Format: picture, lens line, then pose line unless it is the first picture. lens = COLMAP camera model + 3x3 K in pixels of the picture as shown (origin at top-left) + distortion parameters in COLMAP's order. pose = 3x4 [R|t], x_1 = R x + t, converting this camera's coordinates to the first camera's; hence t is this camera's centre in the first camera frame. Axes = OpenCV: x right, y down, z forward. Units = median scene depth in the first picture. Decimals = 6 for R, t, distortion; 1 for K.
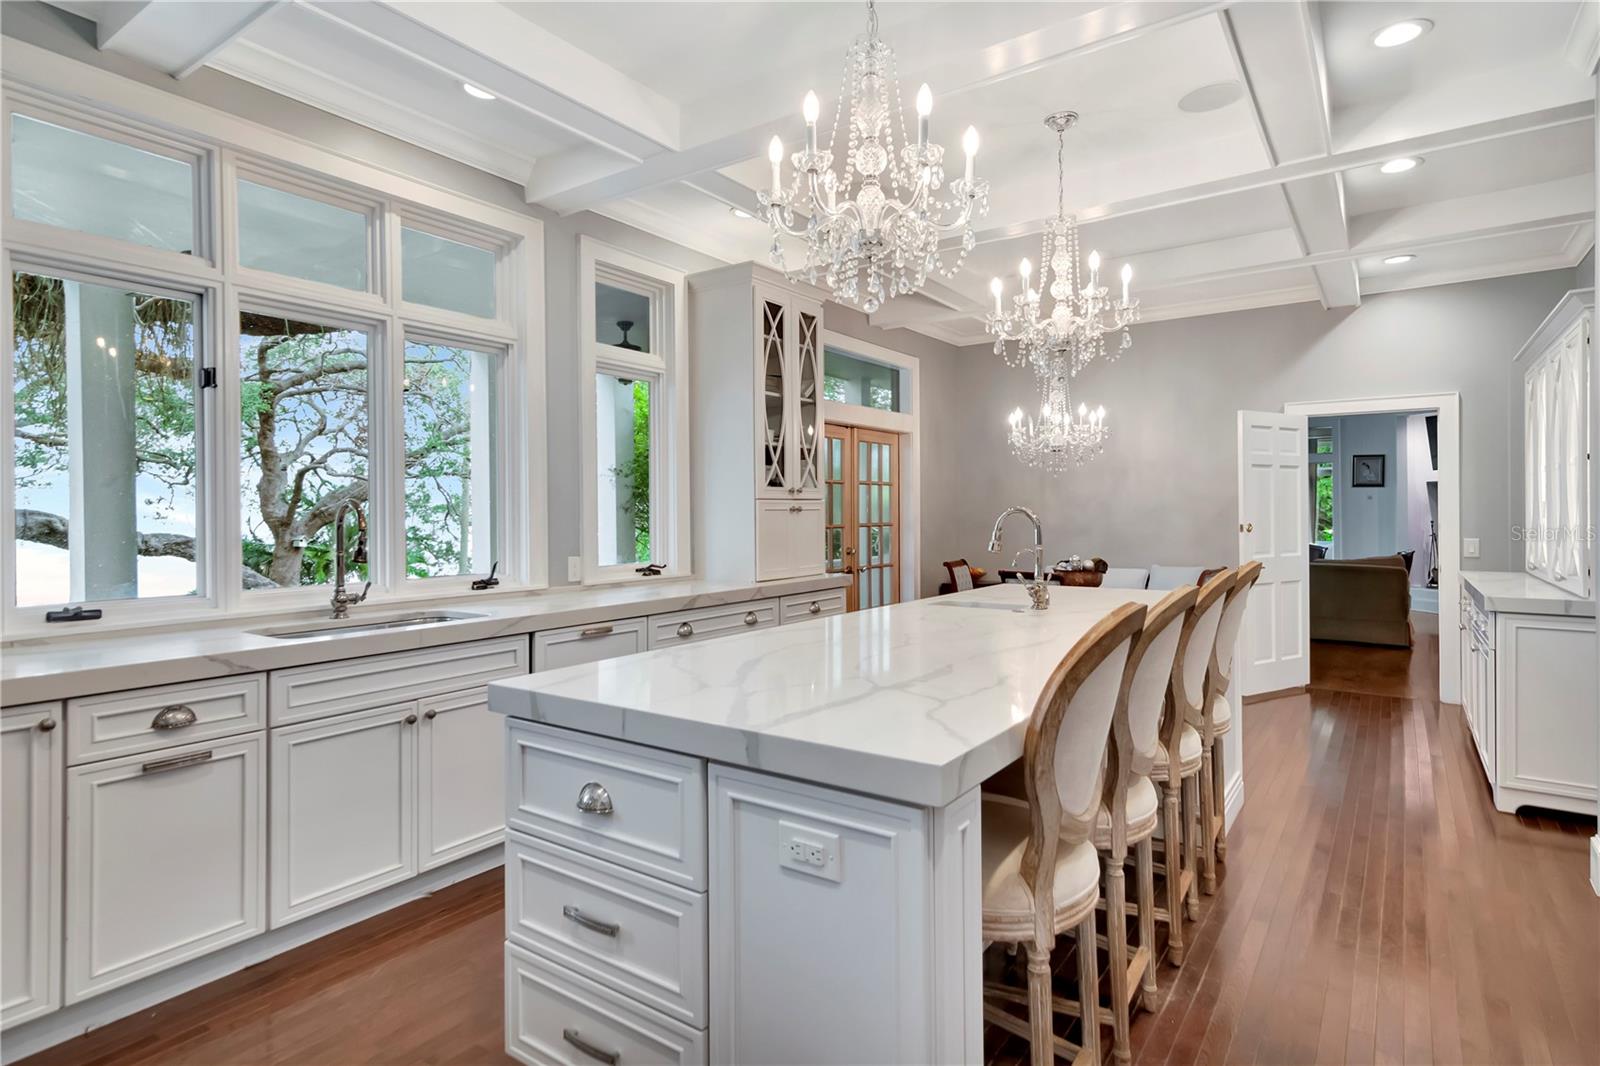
lens RADIAL K [[836.4, 0, 803.0], [0, 836.4, 518.4], [0, 0, 1]] dist [0.004079, -0.000129]
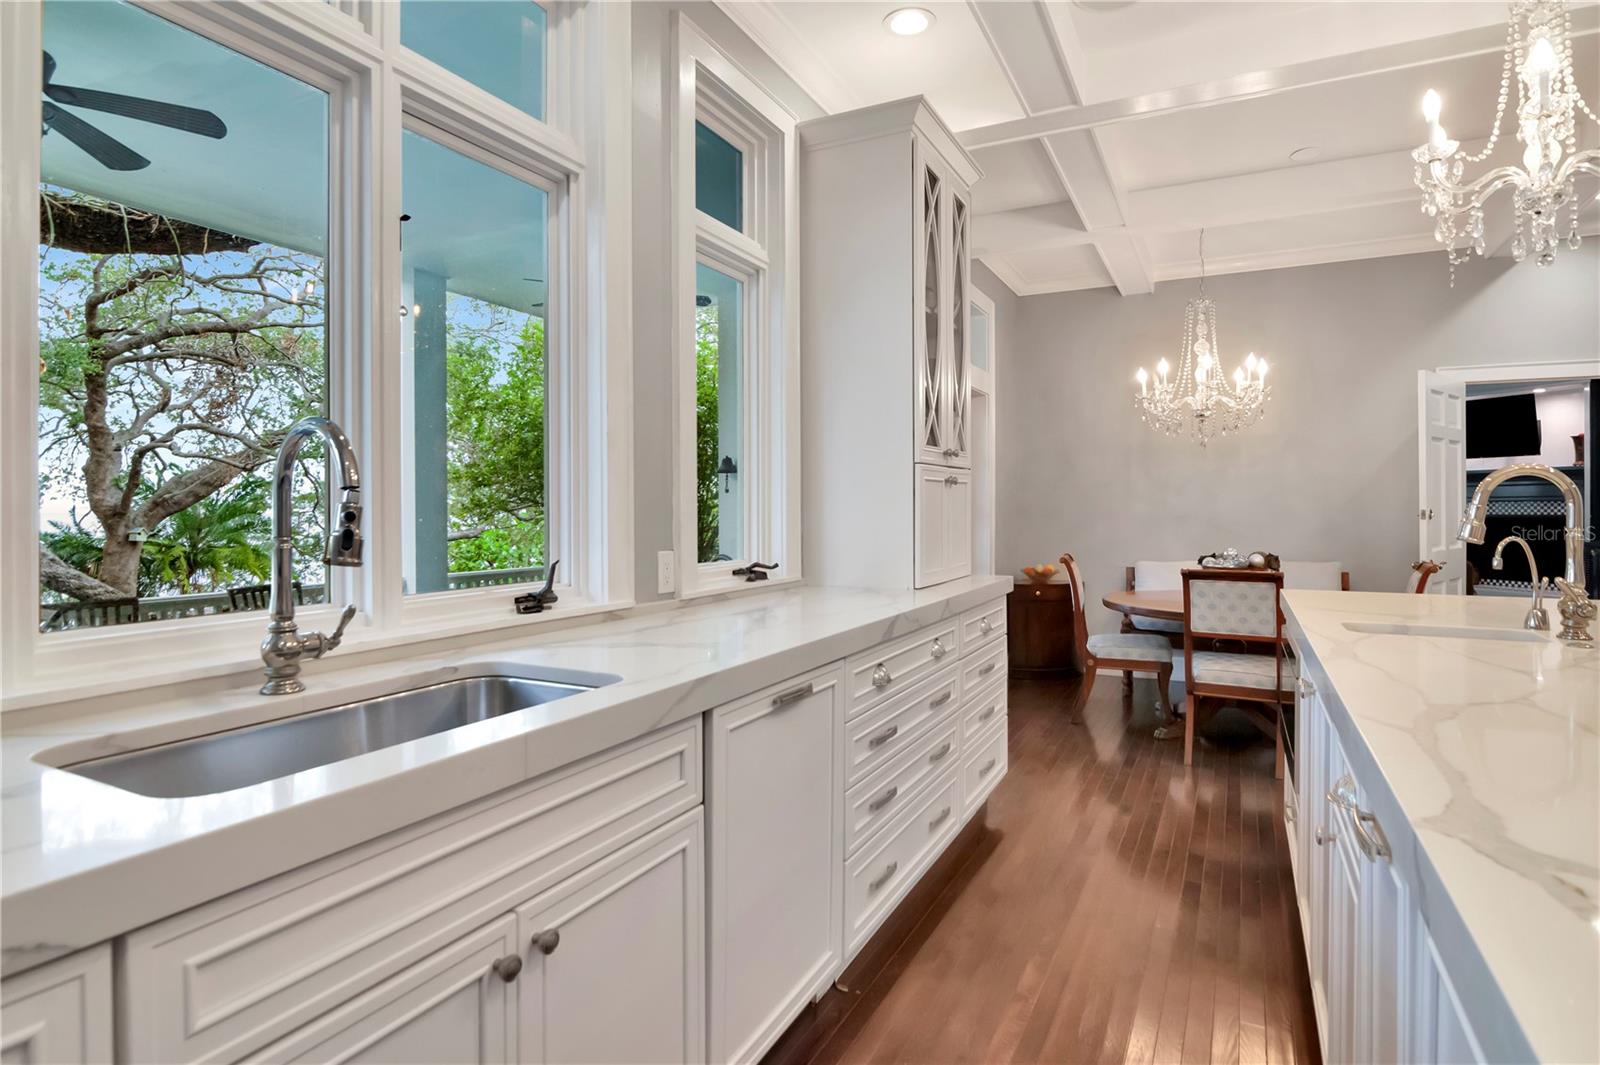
lens RADIAL K [[839.7, 0, 800.6], [0, 839.7, 514.3], [0, 0, 1]] dist [-0.020487, 0.000105]
pose [[0.990609, 0.003665, 0.136677, -0.151864], [-0.003788, 0.999993, 0.000639, 0.011121], [-0.136674, -0.001150, 0.990615, 0.234556]]
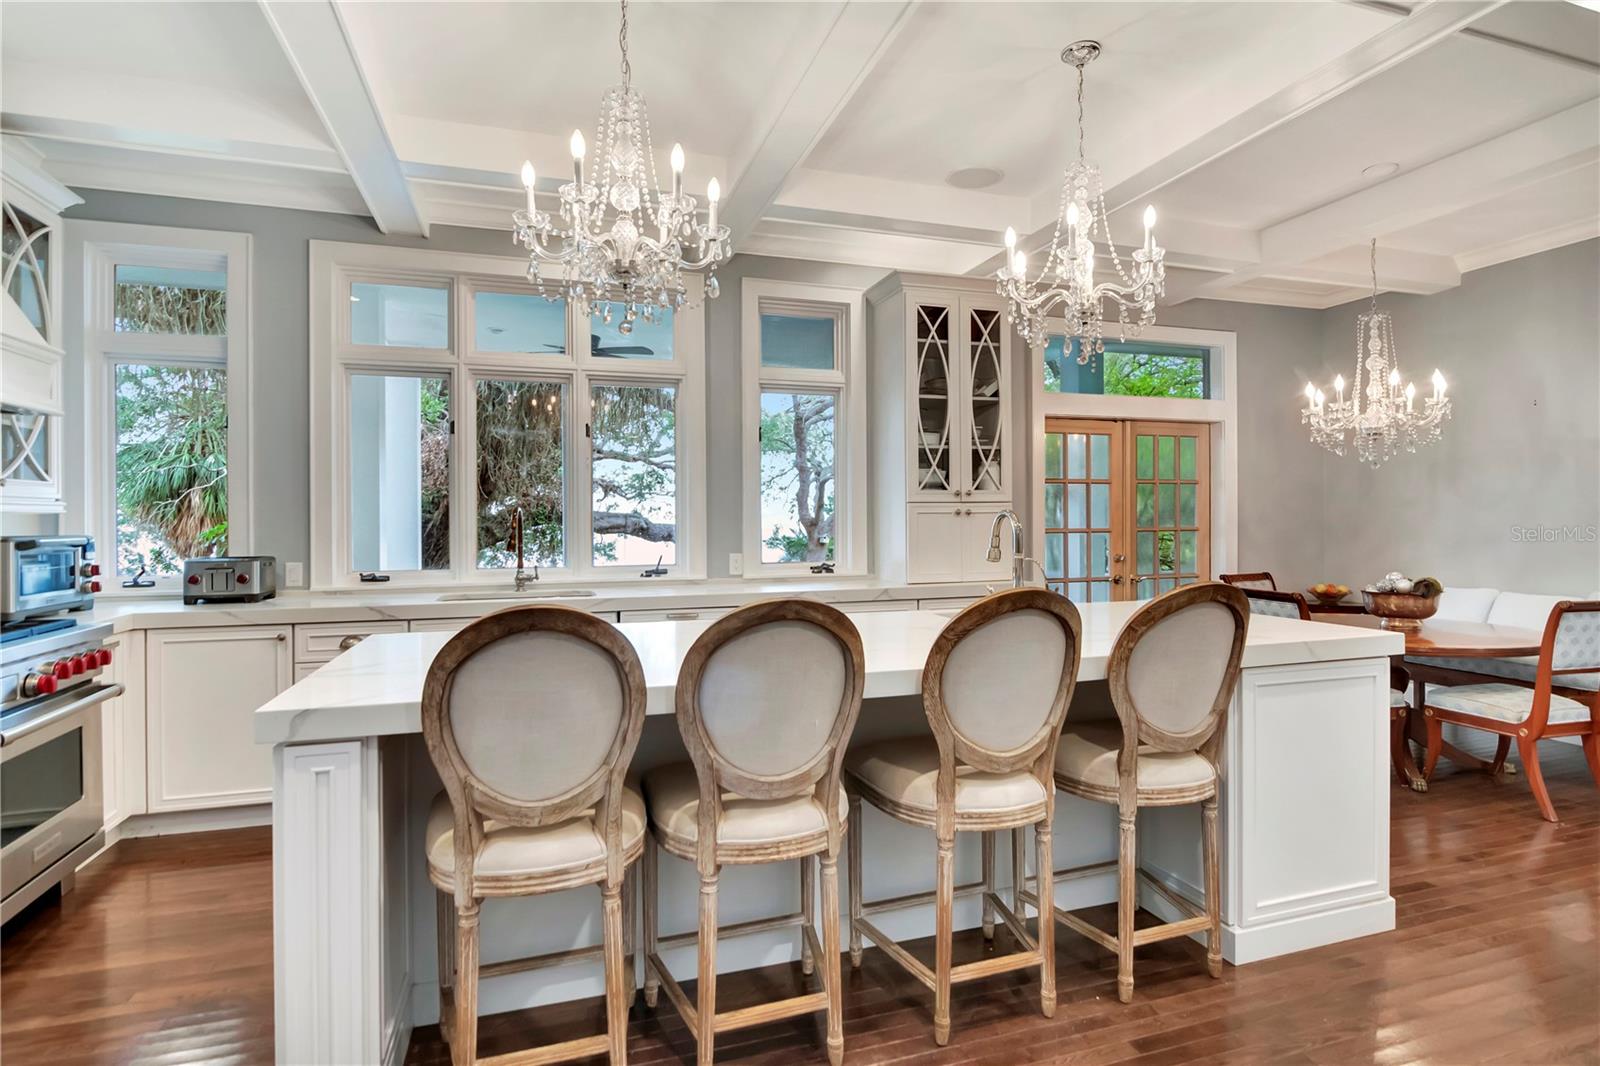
lens RADIAL K [[803.0, 0, 799.2], [0, 803.0, 522.6], [0, 0, 1]] dist [-0.022050, 0.000179]
pose [[0.794136, 0.004746, -0.607721, 0.278977], [-0.003124, 0.999988, 0.003726, -0.001265], [0.607732, -0.001061, 0.794142, 0.094836]]
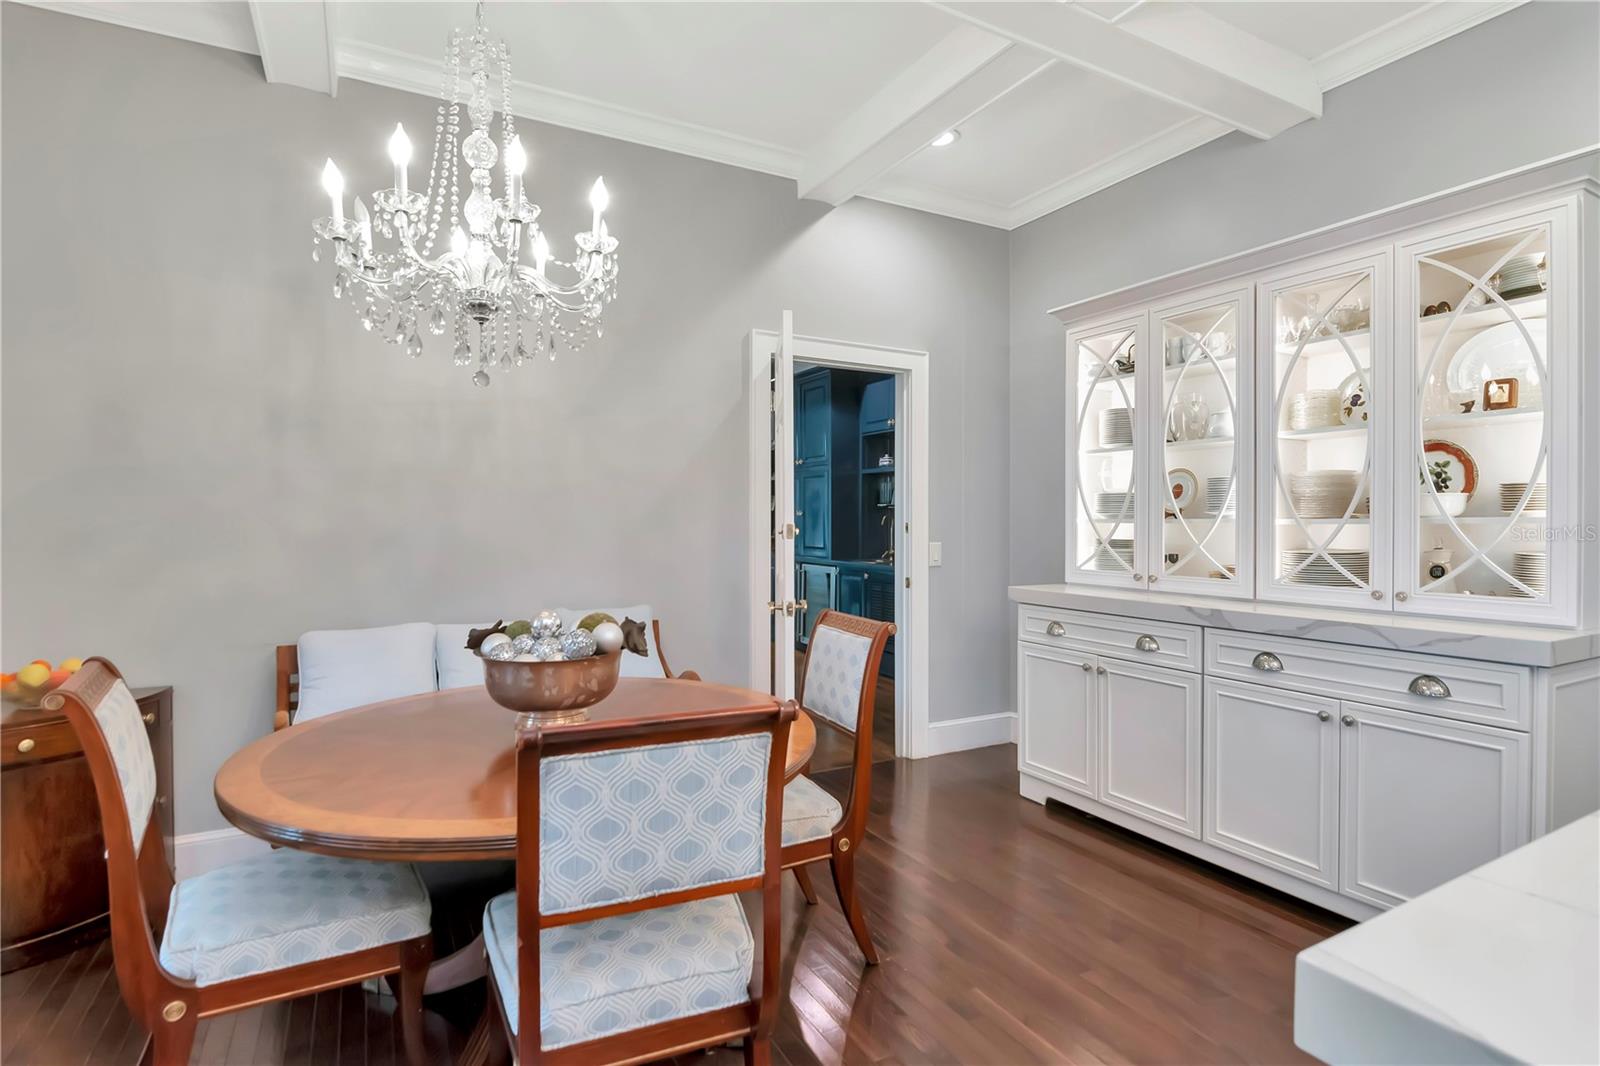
lens RADIAL K [[799.2, 0, 800.0], [0, 799.2, 533.0], [0, 0, 1]] dist [-0.024067, 0.000044]
pose [[0.444325, -0.000616, 0.895865, 0.062126], [-0.001783, 0.999997, 0.001571, 0.008662], [-0.895864, -0.002295, 0.444323, 0.634782]]
